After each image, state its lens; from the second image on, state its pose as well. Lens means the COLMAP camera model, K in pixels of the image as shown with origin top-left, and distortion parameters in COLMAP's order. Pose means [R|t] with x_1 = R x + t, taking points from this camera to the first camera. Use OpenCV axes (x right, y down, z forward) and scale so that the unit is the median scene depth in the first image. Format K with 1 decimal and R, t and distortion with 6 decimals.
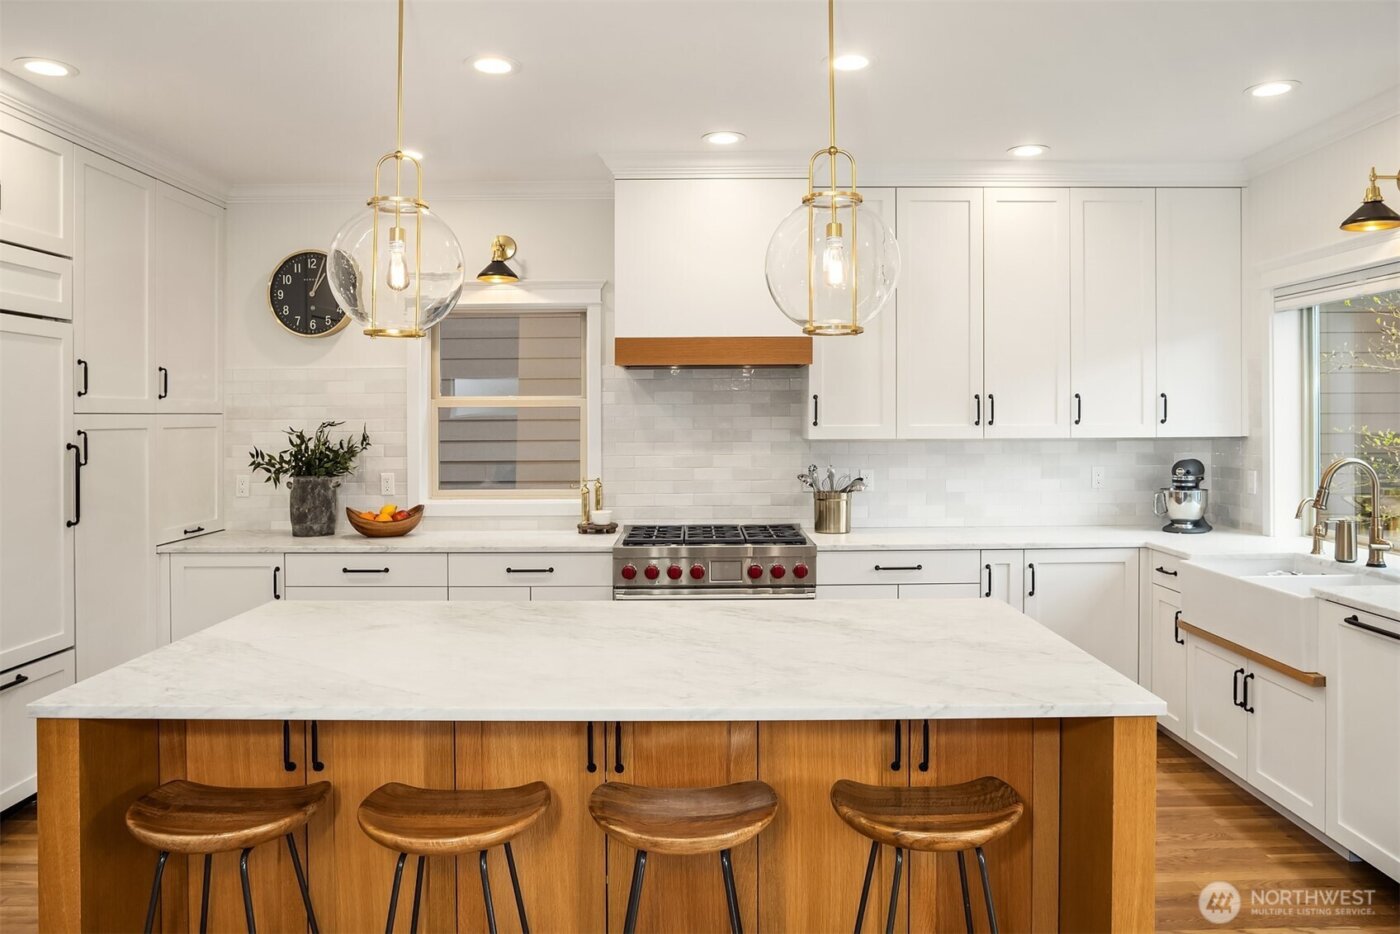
lens RADIAL K [[973.9, 0, 701.3], [0, 973.9, 417.4], [0, 0, 1]] dist [-0.060254, 0.046090]
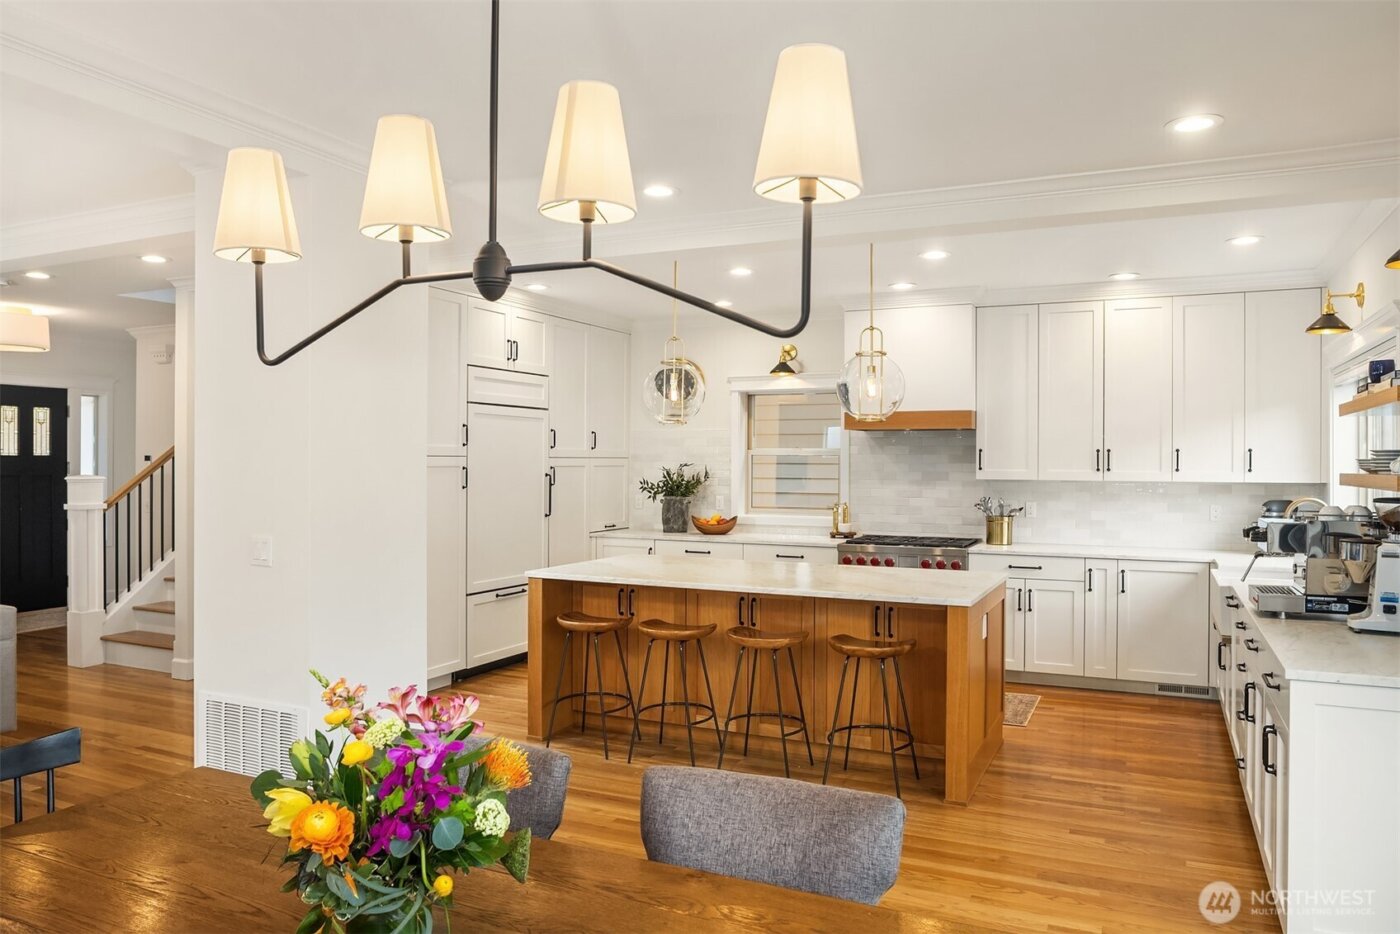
lens RADIAL K [[983.3, 0, 705.9], [0, 983.3, 462.2], [0, 0, 1]] dist [-0.026068, 0.001160]
pose [[0.904488, 0.010980, -0.426357, 0.364403], [-0.010490, 0.999939, 0.003498, -0.003861], [0.426369, 0.001309, 0.904548, -0.502622]]
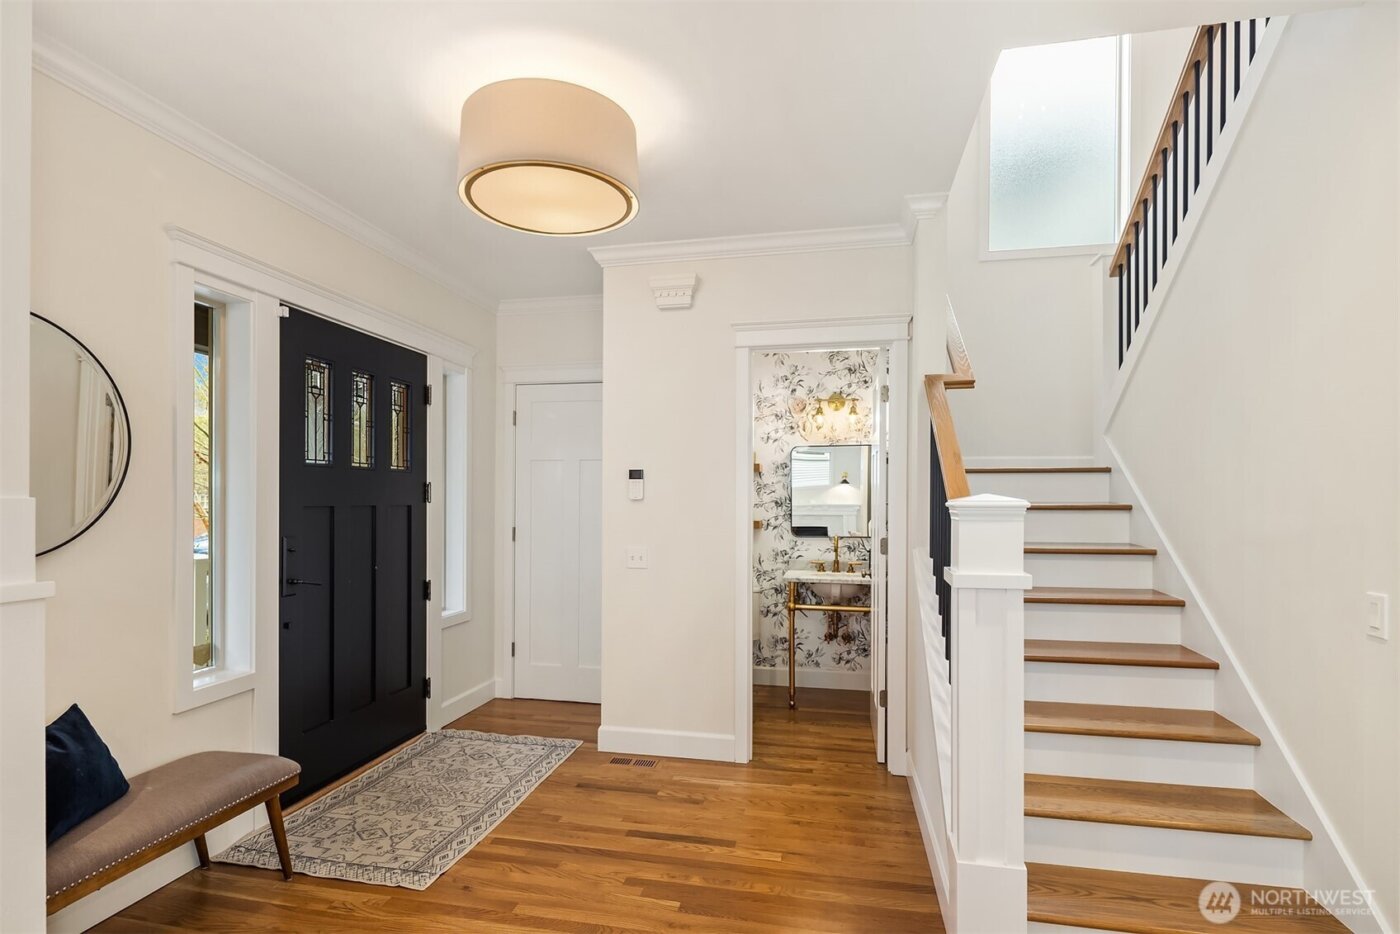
lens RADIAL K [[682.4, 0, 700.4], [0, 682.4, 502.8], [0, 0, 1]] dist [0.000093, -0.000007]
pose [[0.981014, 0.009147, -0.193719, -1.117179], [-0.007845, 0.999941, 0.007486, 0.030061], [0.193776, -0.005824, 0.981029, -0.015532]]
